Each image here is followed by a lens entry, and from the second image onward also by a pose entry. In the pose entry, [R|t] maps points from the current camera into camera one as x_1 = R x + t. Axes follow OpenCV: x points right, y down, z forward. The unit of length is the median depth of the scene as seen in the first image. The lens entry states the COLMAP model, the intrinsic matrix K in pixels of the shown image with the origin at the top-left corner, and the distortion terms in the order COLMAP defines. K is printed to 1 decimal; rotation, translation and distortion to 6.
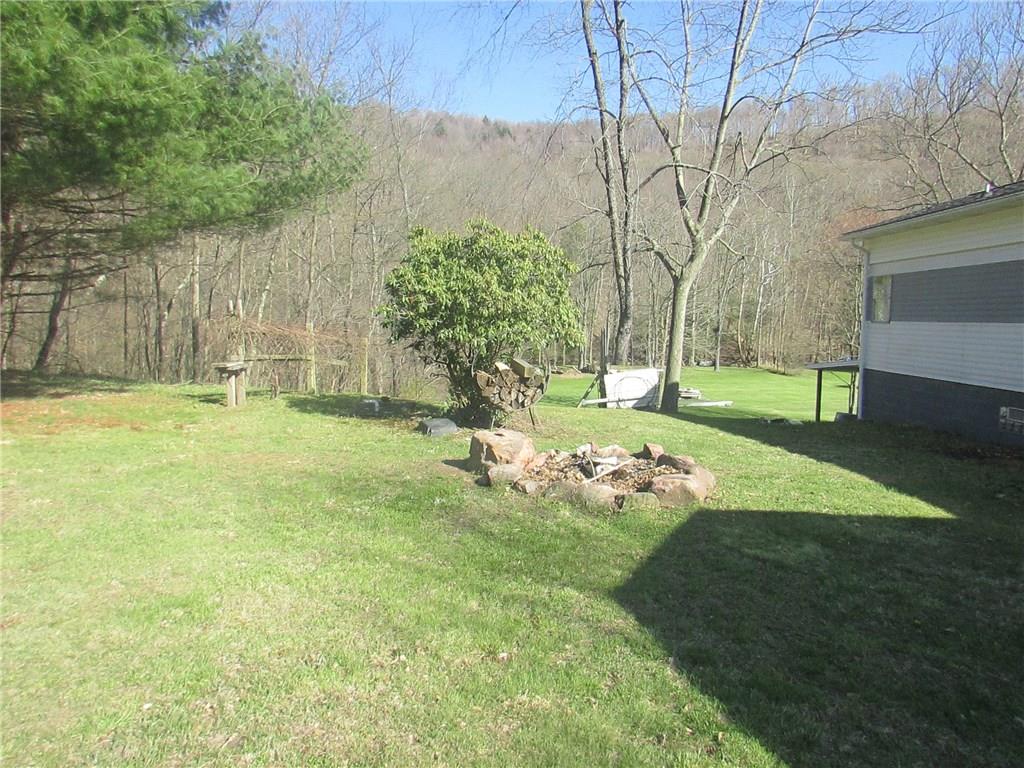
lens RADIAL K [[748.8, 0, 513.1], [0, 748.8, 385.1], [0, 0, 1]] dist [-0.016269, -0.006235]
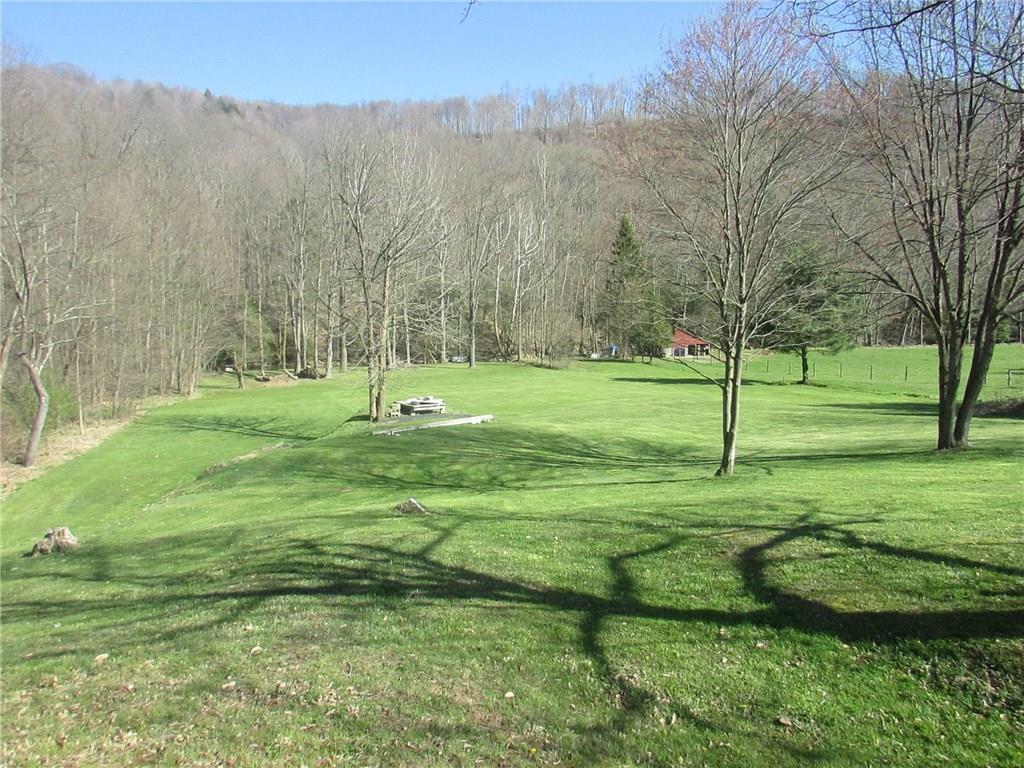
lens RADIAL K [[748.8, 0, 512.2], [0, 748.8, 383.5], [0, 0, 1]] dist [-0.016269, -0.006235]
pose [[0.950476, -0.051267, 0.306540, 0.046952], [0.052031, 0.998629, 0.005685, -0.003249], [-0.306411, 0.010547, 0.951841, 0.158403]]
